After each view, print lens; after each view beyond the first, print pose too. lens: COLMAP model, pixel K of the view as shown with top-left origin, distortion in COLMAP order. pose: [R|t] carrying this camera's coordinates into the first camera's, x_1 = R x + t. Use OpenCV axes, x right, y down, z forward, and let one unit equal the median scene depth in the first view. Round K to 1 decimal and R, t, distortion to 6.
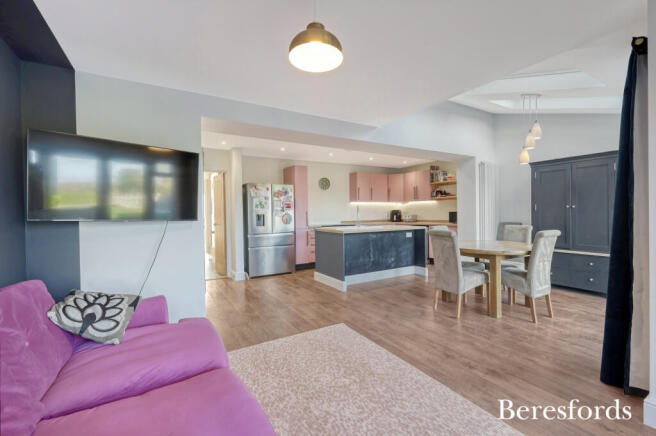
lens RADIAL K [[279.8, 0, 328.6], [0, 279.8, 215.9], [0, 0, 1]] dist [0.000459, -0.000021]
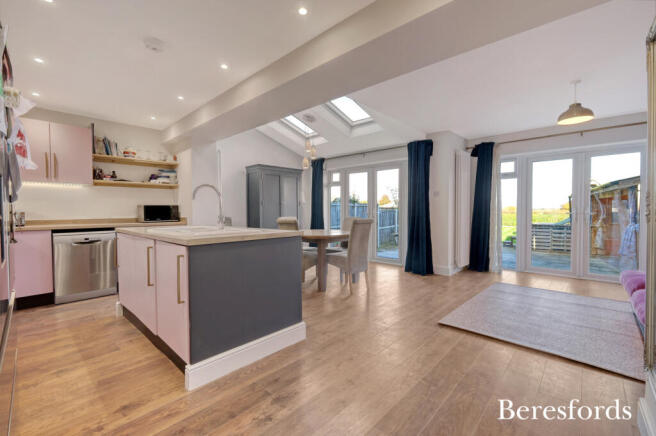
lens RADIAL K [[279.8, 0, 326.7], [0, 279.8, 215.6], [0, 0, 1]] dist [0.000459, -0.000021]
pose [[-0.292135, -0.011306, 0.956310, -0.461114], [0.014279, 0.999767, 0.016181, 0.004593], [-0.956270, 0.018382, -0.291906, 1.033245]]
